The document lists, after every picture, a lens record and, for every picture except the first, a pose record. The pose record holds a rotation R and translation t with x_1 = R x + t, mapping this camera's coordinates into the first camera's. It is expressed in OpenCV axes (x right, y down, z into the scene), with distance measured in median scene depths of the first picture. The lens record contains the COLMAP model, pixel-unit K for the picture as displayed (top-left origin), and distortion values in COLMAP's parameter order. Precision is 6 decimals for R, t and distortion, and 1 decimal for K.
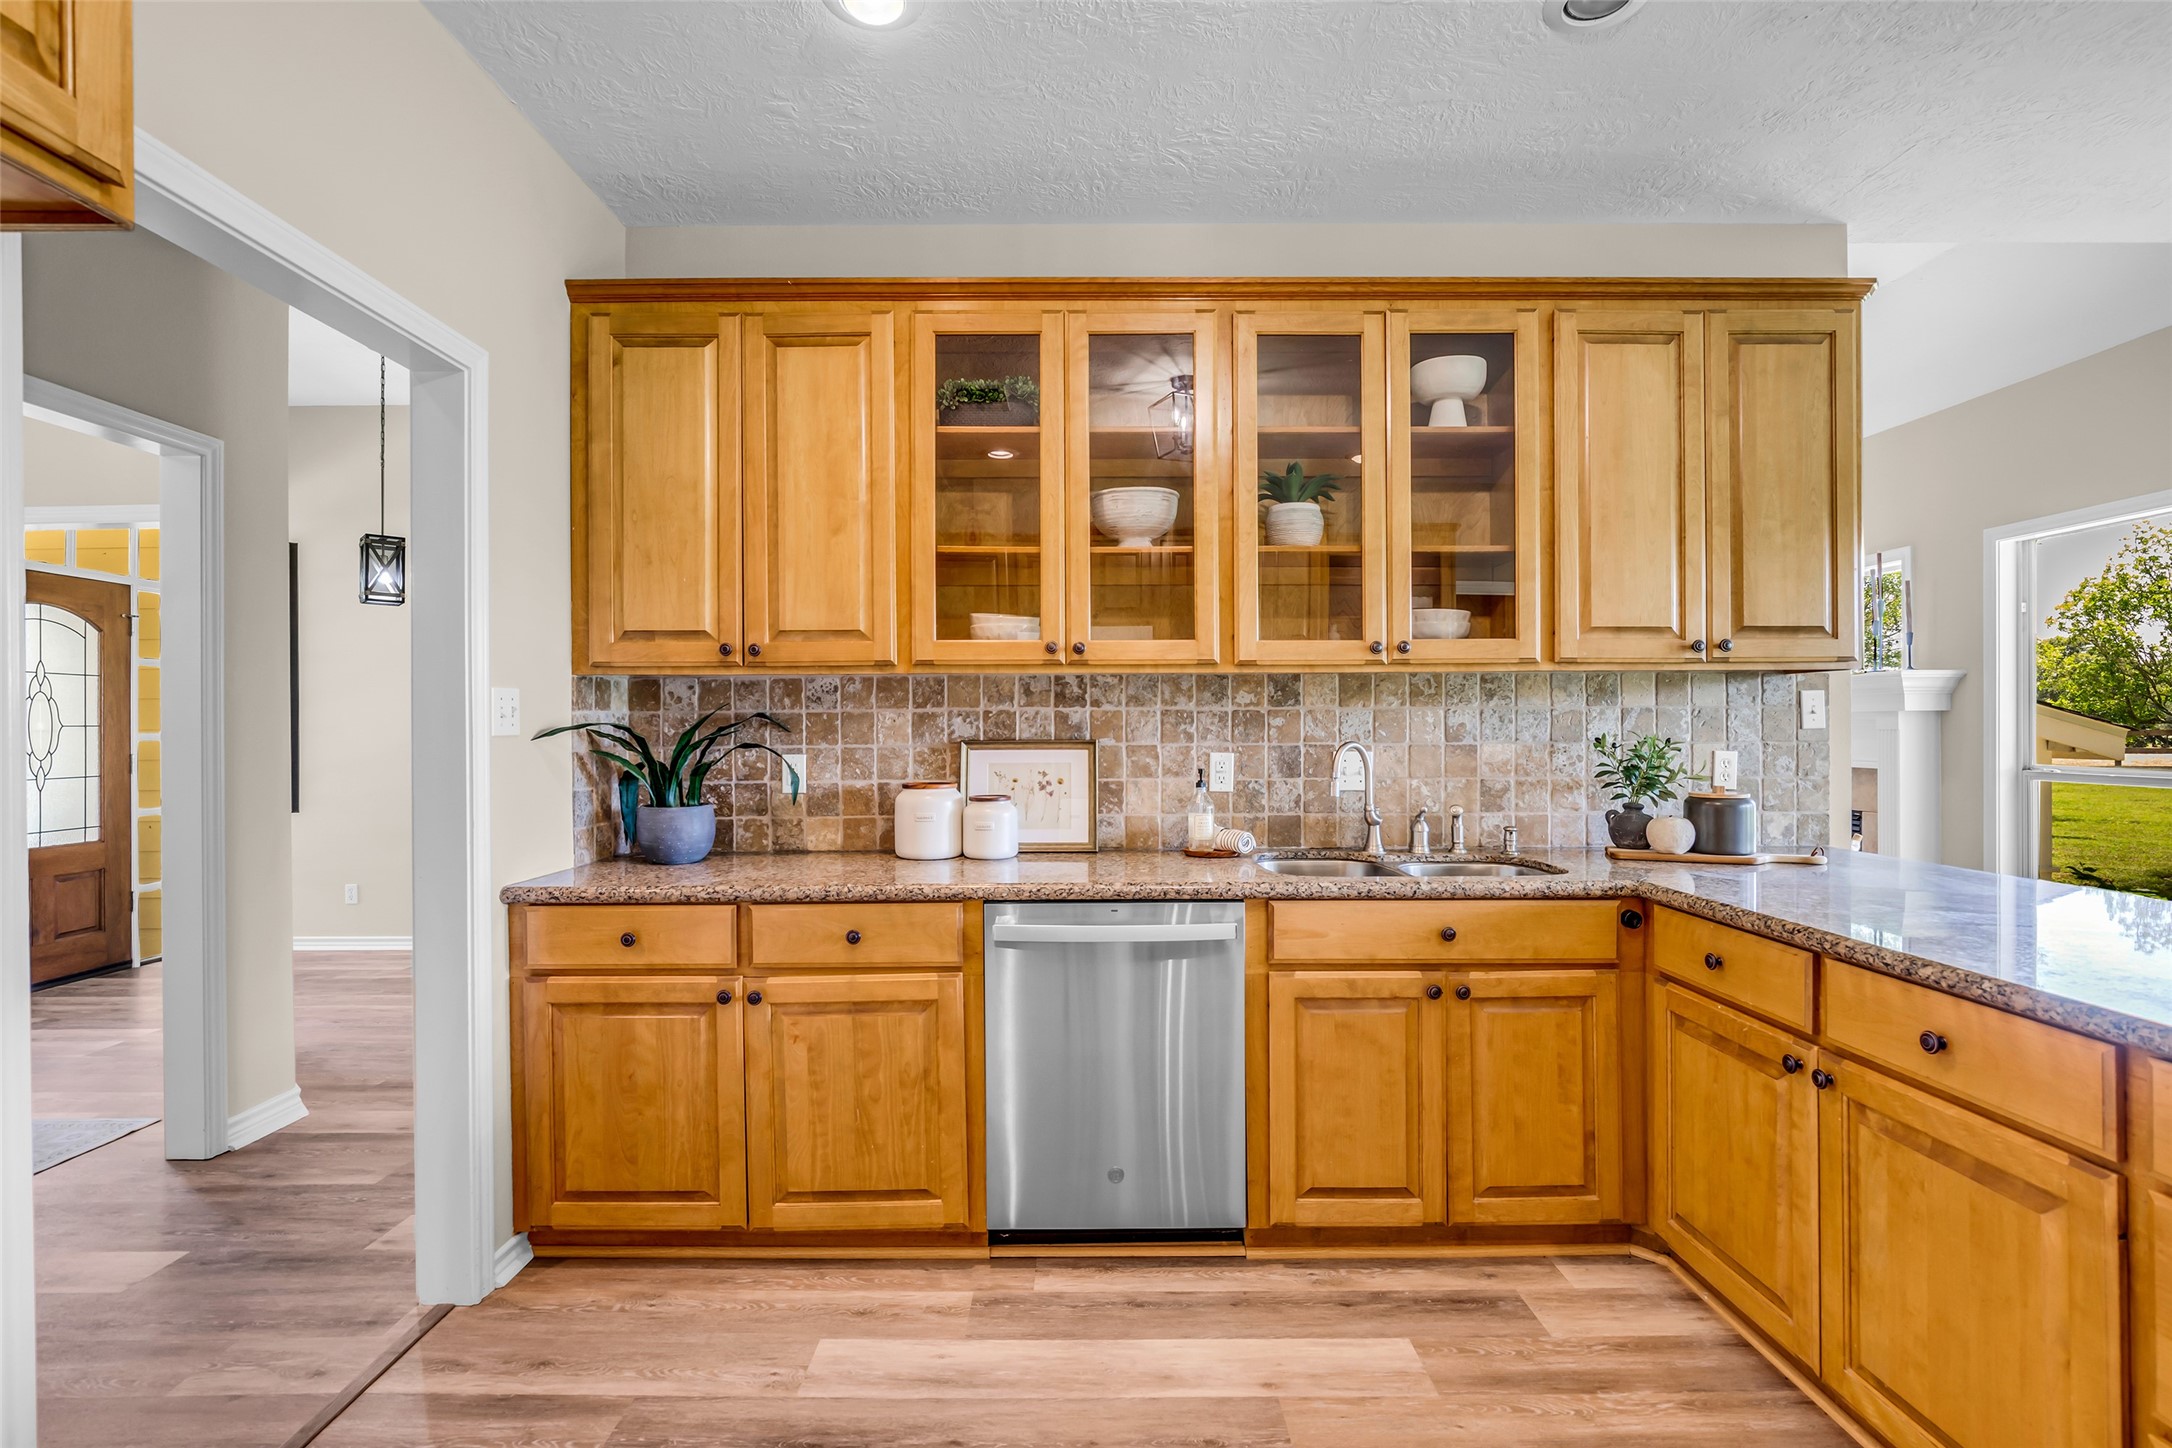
lens RADIAL K [[1003.1, 0, 1083.4], [0, 1003.1, 728.4], [0, 0, 1]] dist [-0.016174, 0.003761]
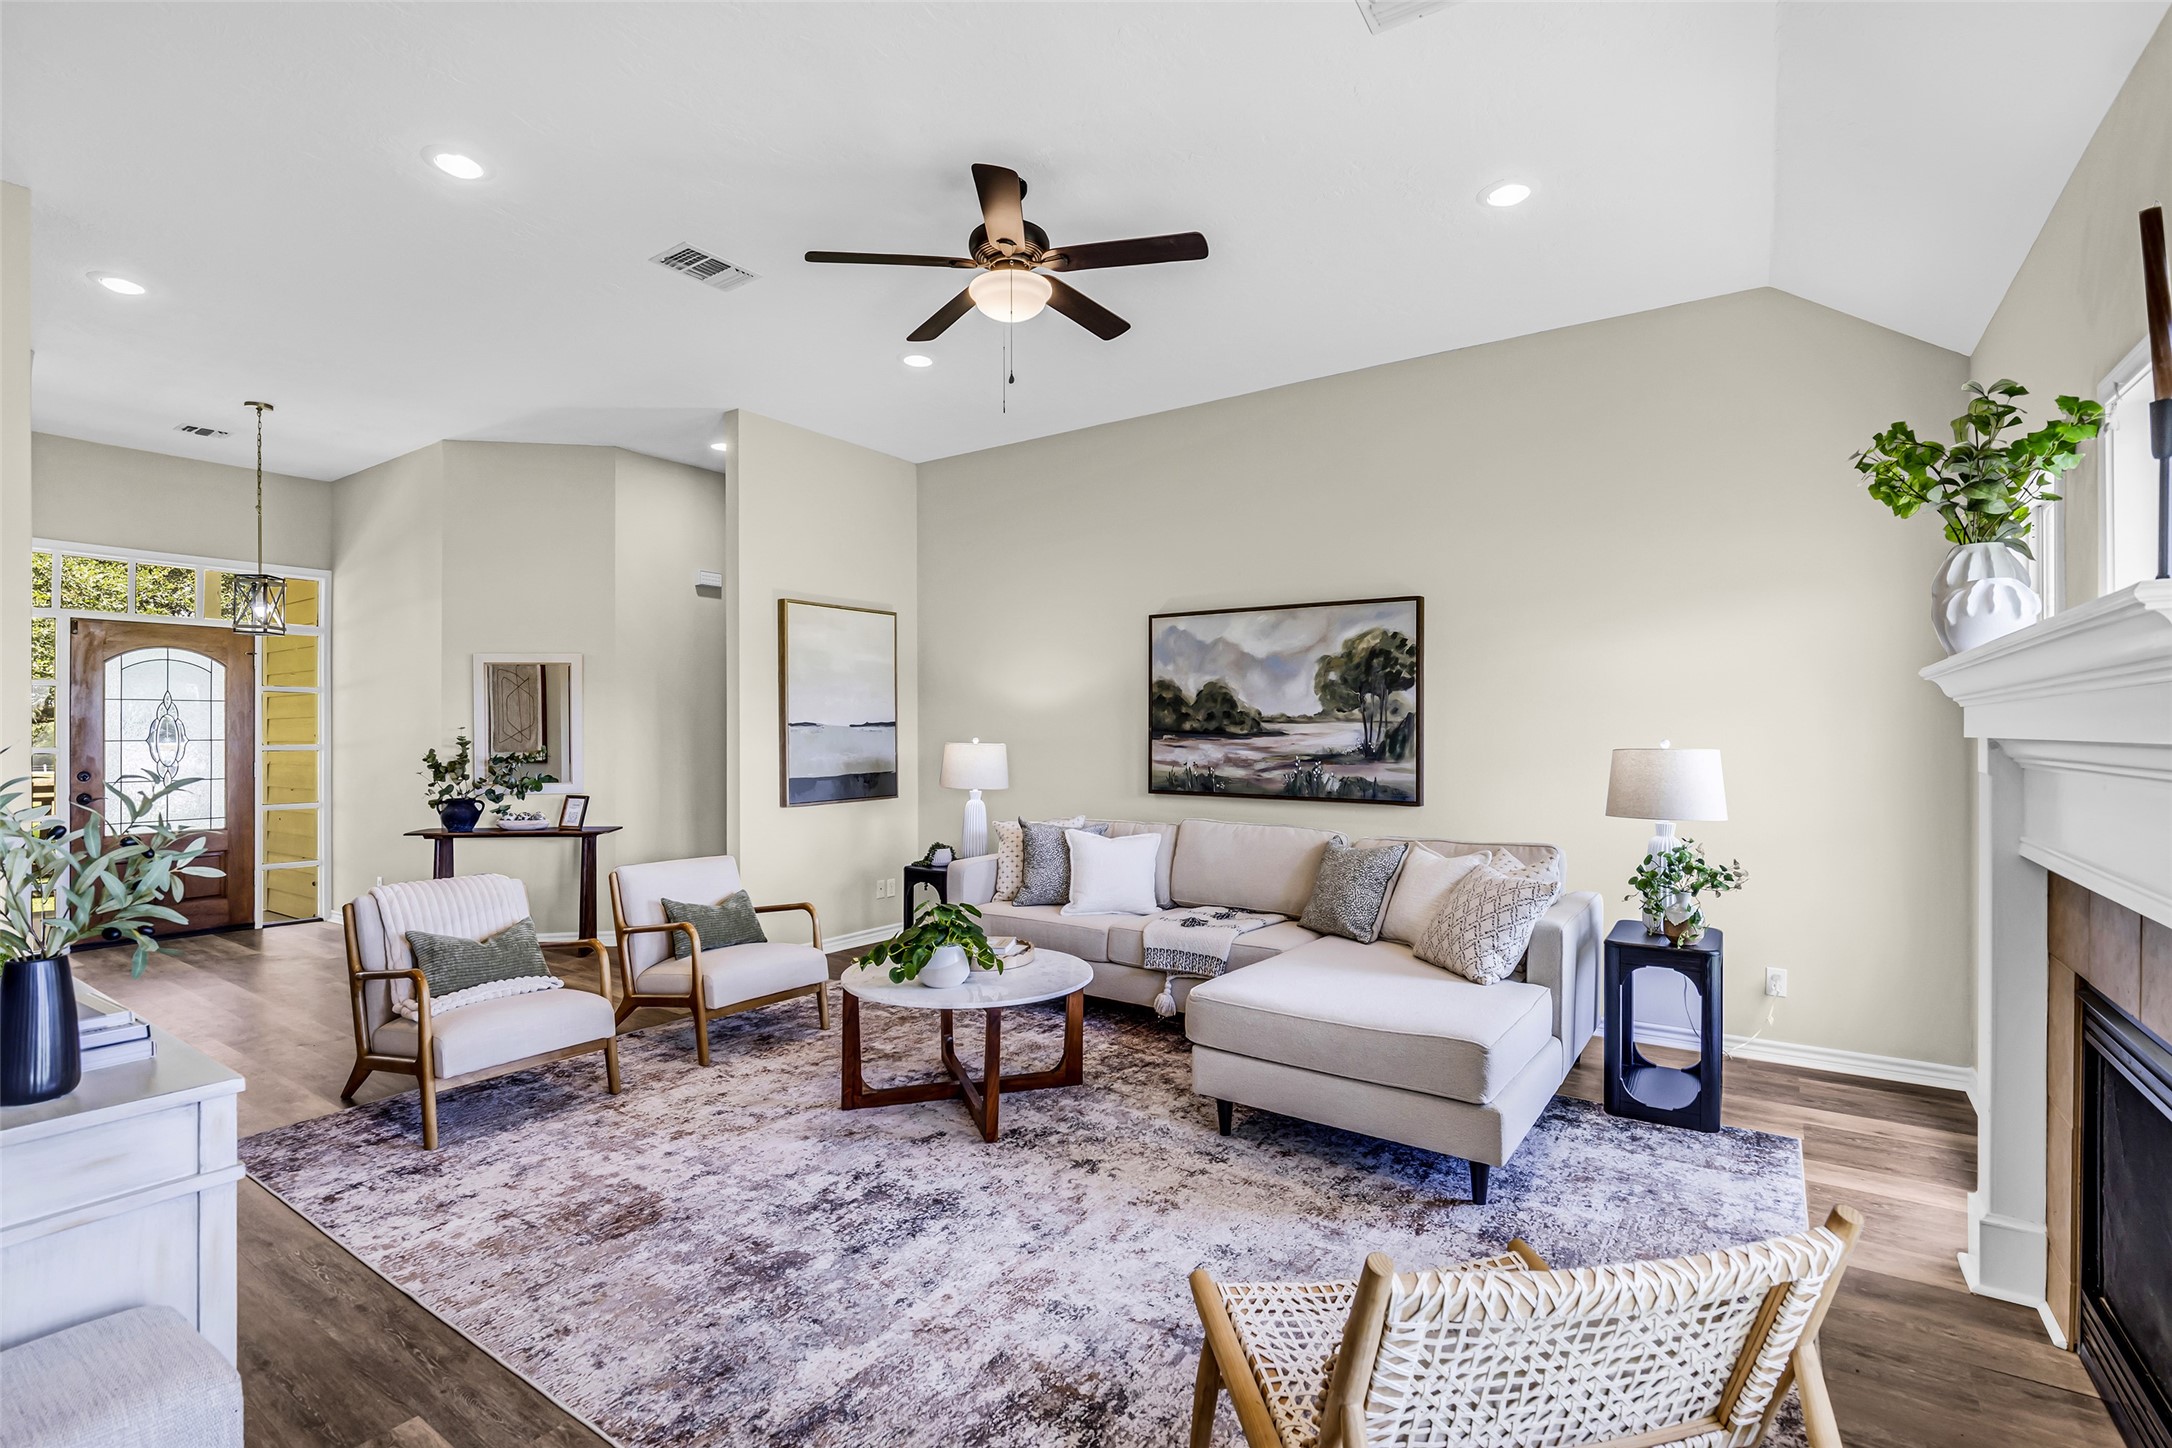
lens RADIAL K [[1003.1, 0, 1079.8], [0, 1003.1, 727.2], [0, 0, 1]] dist [-0.016174, 0.003761]
pose [[0.819572, 0.000429, -0.572976, 1.164080], [-0.000404, 1.000000, 0.000170, -0.034054], [0.572976, 0.000092, 0.819572, 1.004129]]
